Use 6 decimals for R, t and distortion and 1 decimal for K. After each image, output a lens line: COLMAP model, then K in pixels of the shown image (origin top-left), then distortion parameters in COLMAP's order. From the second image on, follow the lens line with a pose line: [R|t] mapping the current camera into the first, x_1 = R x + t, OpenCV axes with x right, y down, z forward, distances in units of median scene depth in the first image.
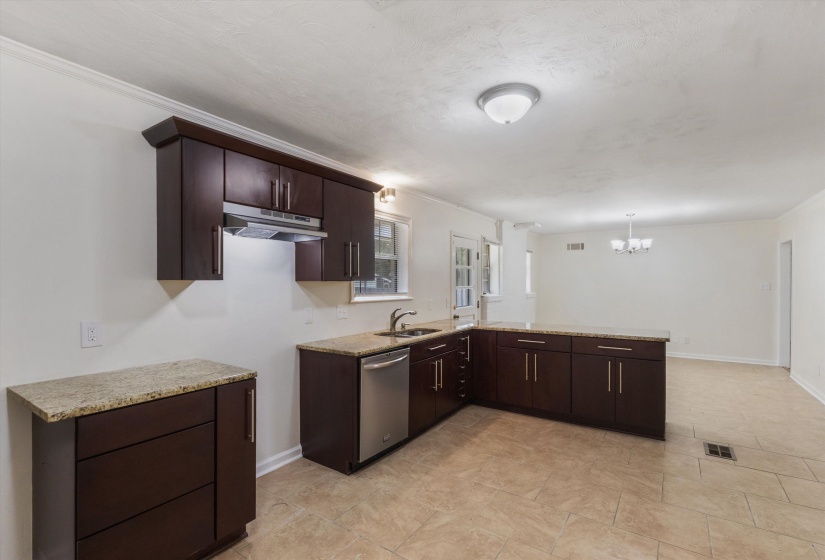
lens RADIAL K [[383.2, 0, 413.0], [0, 383.2, 288.7], [0, 0, 1]] dist [0.001404, 0.000209]
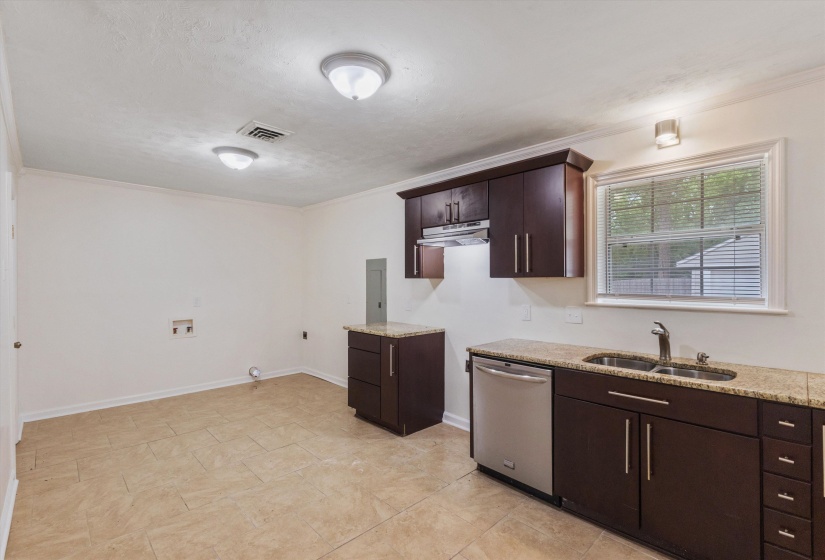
lens RADIAL K [[380.9, 0, 412.5], [0, 380.9, 280.0], [0, 0, 1]] dist [0.002751, 0.000520]
pose [[-0.211263, 0.001798, -0.977428, 0.843057], [-0.008122, 0.999961, 0.003594, -0.017112], [0.977396, 0.008698, -0.211240, 1.028307]]
